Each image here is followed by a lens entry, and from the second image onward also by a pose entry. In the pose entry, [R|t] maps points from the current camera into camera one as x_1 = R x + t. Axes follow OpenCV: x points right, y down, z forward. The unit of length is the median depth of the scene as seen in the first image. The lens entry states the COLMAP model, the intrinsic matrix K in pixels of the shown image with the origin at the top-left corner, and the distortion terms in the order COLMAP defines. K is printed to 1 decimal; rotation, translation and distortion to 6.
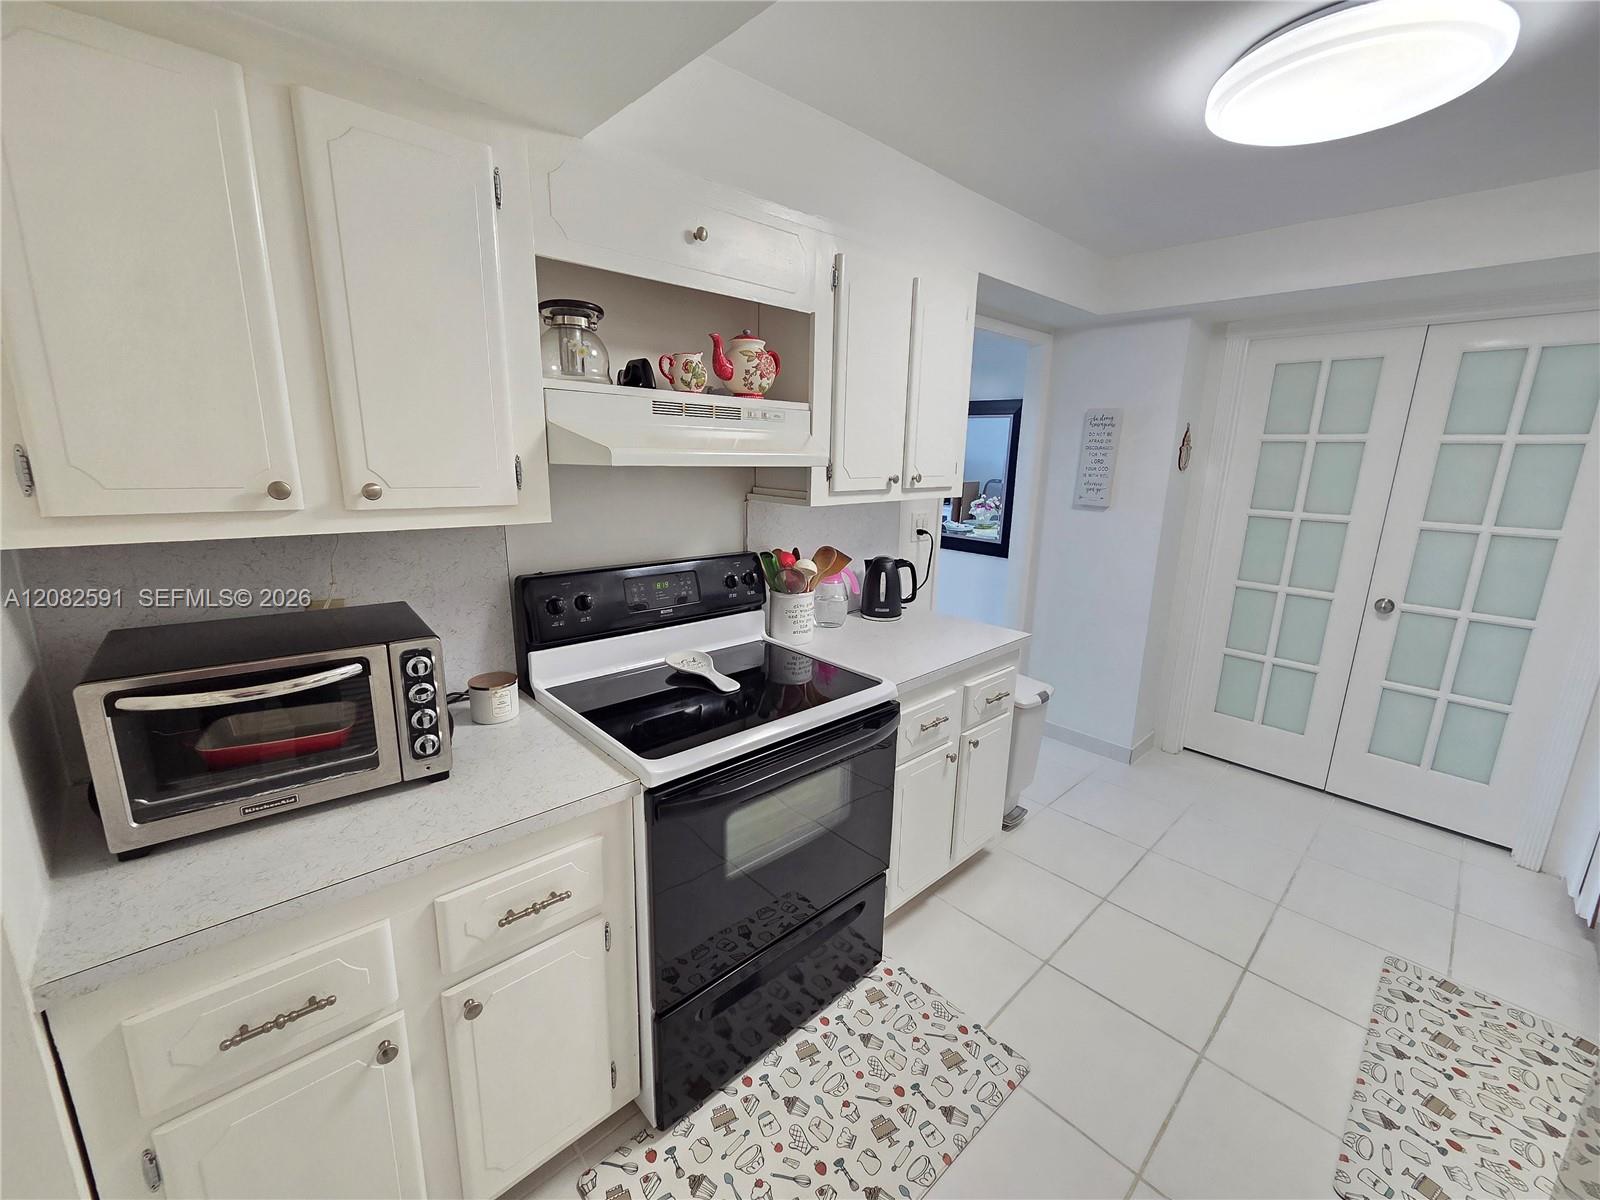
lens RADIAL K [[662.7, 0, 807.0], [0, 662.7, 599.5], [0, 0, 1]] dist [0.003446, 0.000738]
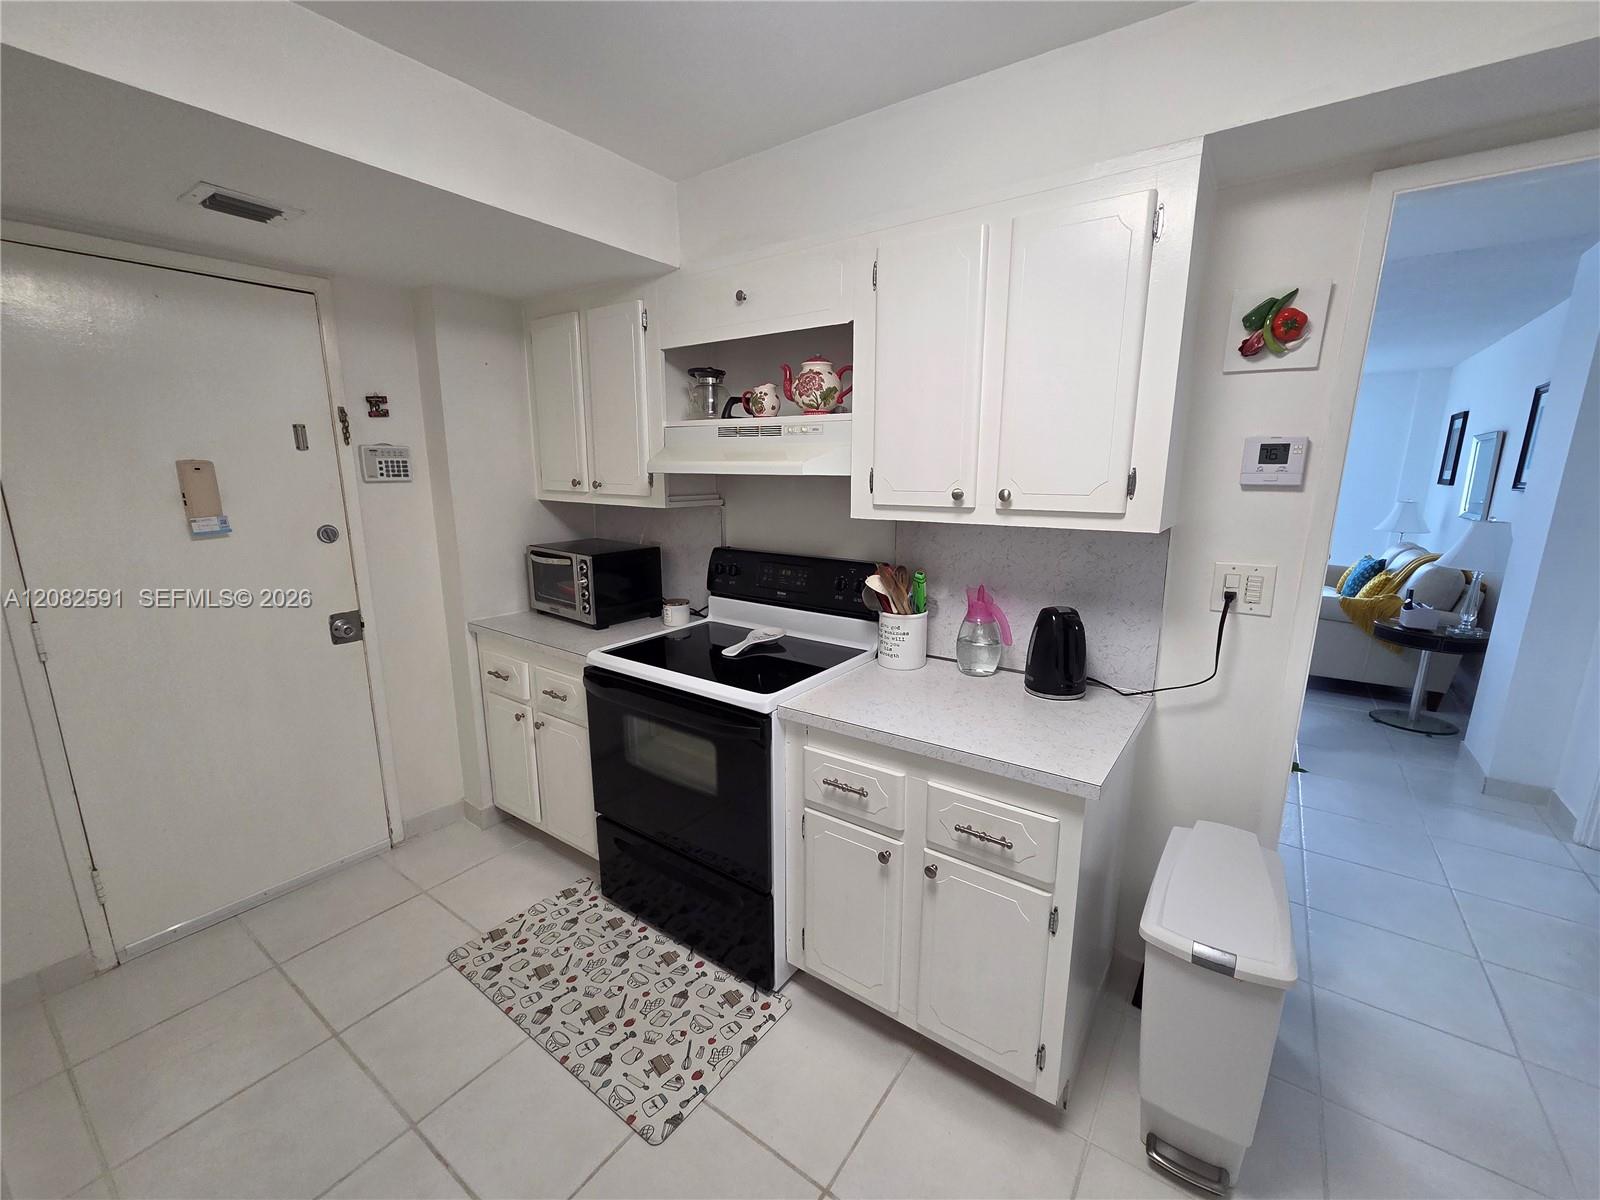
lens RADIAL K [[643.0, 0, 800.0], [0, 643.0, 600.0], [0, 0, 1]] dist [-0.000254, 0.000098]
pose [[0.198027, 0.176267, -0.964217, 1.052028], [-0.218142, 0.966954, 0.131966, -0.150711], [0.955615, 0.184203, 0.229934, 0.837813]]
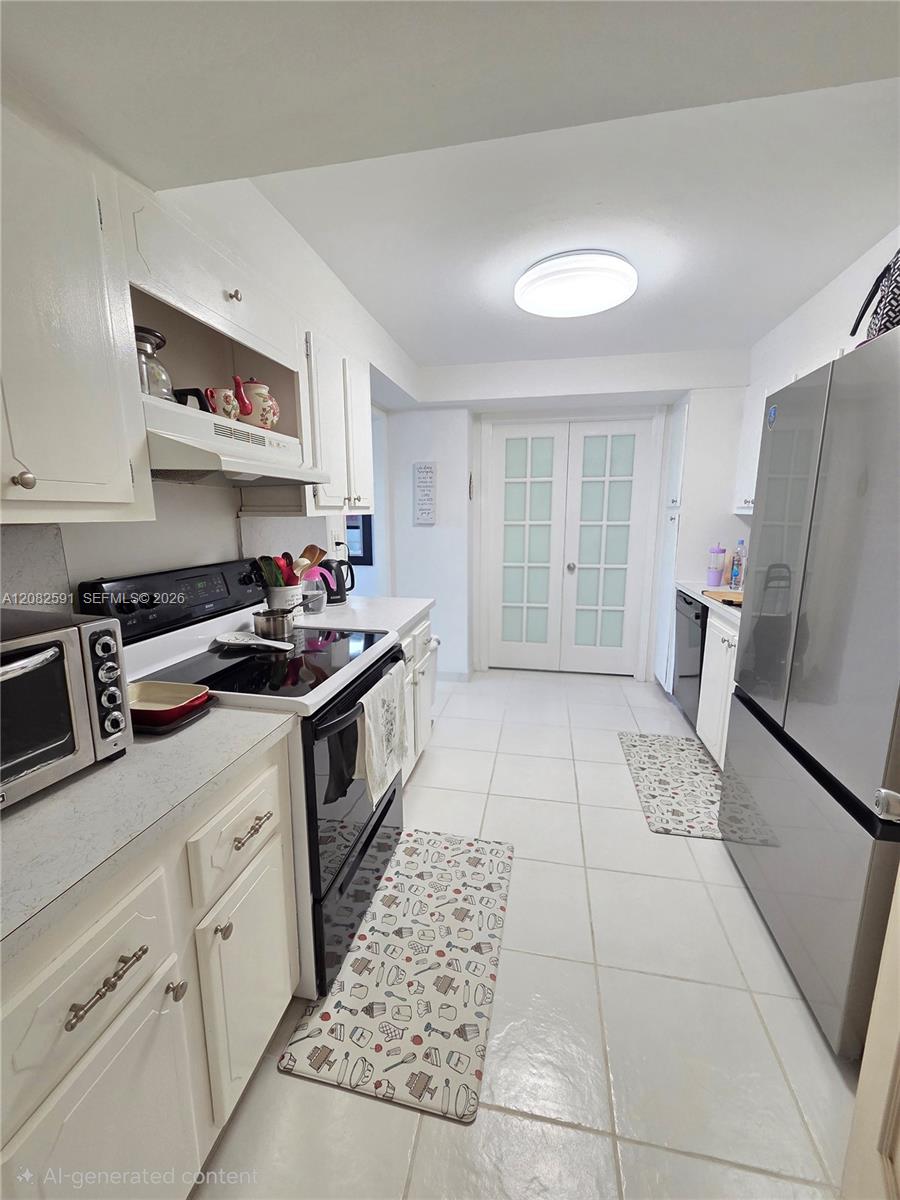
lens RADIAL K [[497.0, 0, 447.9], [0, 497.0, 603.2], [0, 0, 1]] dist [0.003446, 0.000738]
pose [[0.818965, -0.130130, 0.558894, -0.397195], [0.148992, 0.988767, 0.011896, 0.072909], [-0.554164, 0.073528, 0.829154, 0.026724]]
